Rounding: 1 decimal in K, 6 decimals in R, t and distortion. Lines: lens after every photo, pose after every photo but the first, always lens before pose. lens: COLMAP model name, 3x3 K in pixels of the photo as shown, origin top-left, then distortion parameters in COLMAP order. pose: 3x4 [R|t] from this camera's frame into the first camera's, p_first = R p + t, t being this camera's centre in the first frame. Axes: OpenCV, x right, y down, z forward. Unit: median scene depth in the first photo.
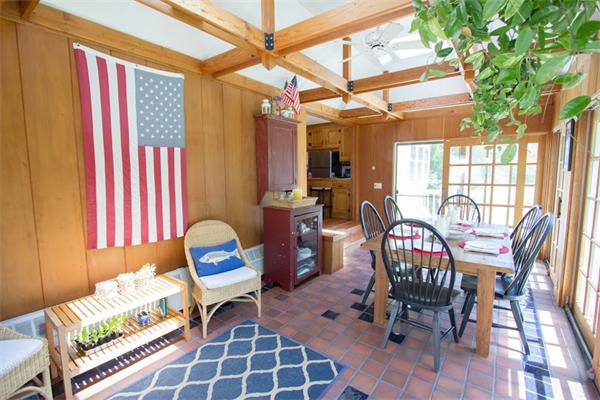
lens RADIAL K [[280.7, 0, 301.2], [0, 280.7, 200.5], [0, 0, 1]] dist [-0.000518, -0.000430]
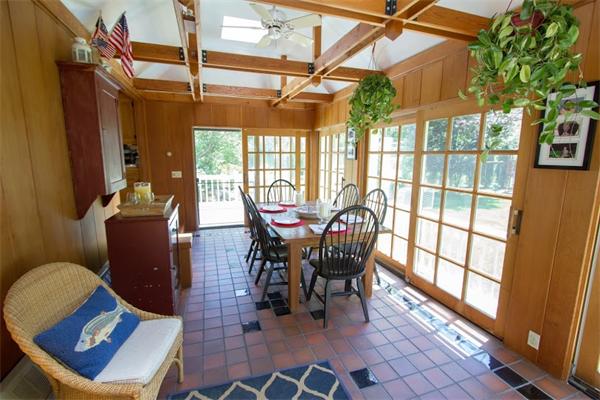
lens RADIAL K [[280.7, 0, 303.5], [0, 280.7, 199.8], [0, 0, 1]] dist [-0.000518, -0.000430]
pose [[0.570340, -0.123121, 0.812129, -0.377048], [0.075874, 0.992372, 0.097162, -0.049169], [-0.817897, 0.006204, 0.575331, 0.291828]]
